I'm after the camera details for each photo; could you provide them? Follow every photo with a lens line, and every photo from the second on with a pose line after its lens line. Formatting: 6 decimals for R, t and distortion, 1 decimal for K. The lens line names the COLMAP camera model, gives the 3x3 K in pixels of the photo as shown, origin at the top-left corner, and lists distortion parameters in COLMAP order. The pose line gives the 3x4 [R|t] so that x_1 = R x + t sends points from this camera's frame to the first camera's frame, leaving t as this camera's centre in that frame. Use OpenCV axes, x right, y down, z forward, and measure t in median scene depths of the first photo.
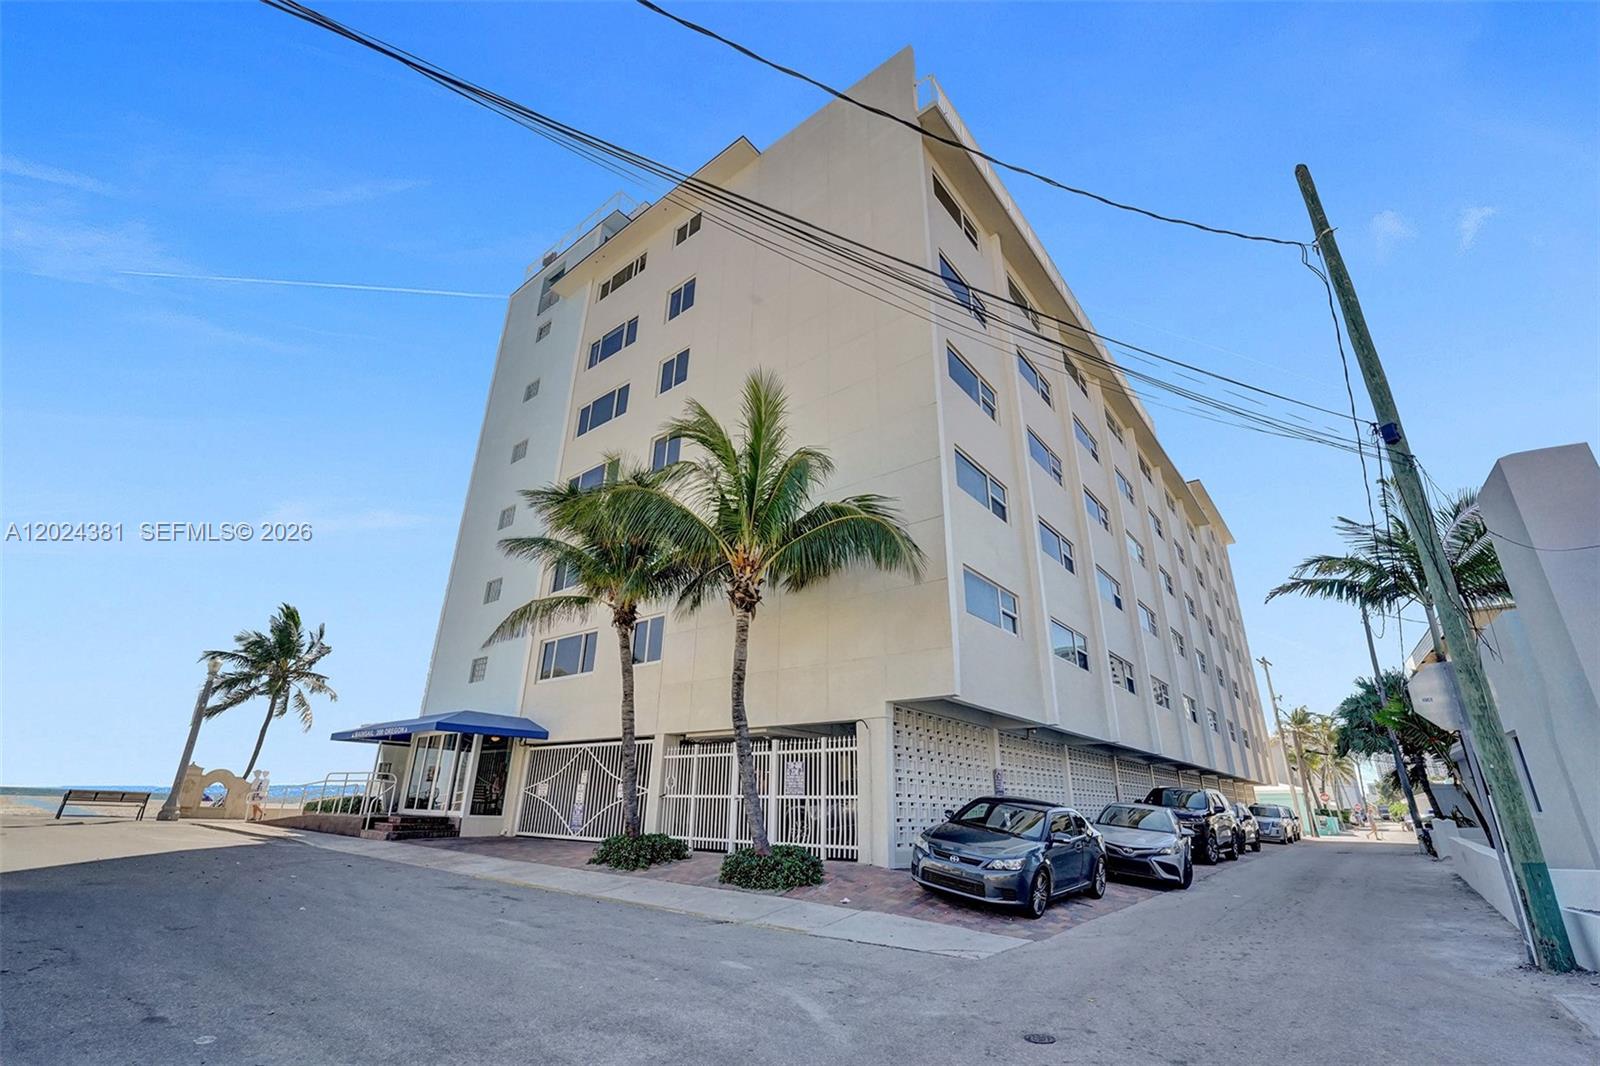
lens RADIAL K [[684.5, 0, 807.1], [0, 684.5, 533.6], [0, 0, 1]] dist [-0.030706, 0.000674]
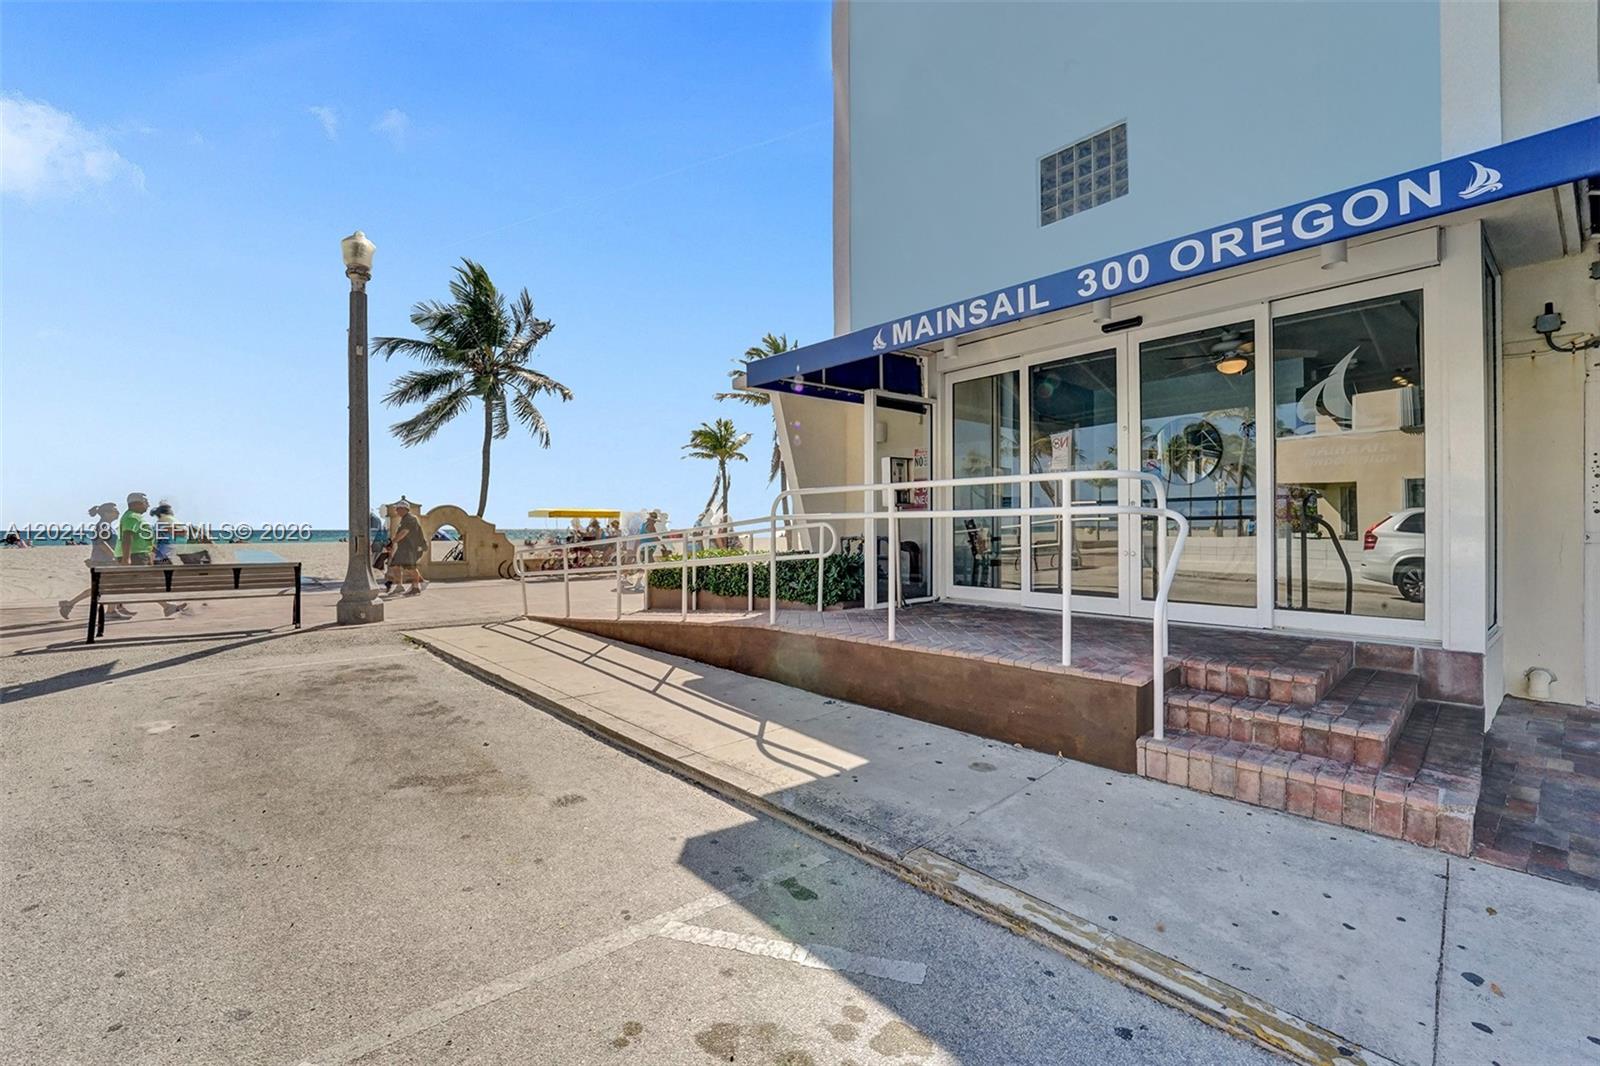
lens RADIAL K [[684.5, 0, 807.1], [0, 684.5, 533.6], [0, 0, 1]] dist [-0.030706, 0.000674]
pose [[0.980117, -0.009254, -0.198203, -0.338462], [0.083268, 0.925880, 0.368529, 0.137662], [0.180102, -0.377705, 0.908241, 0.379057]]
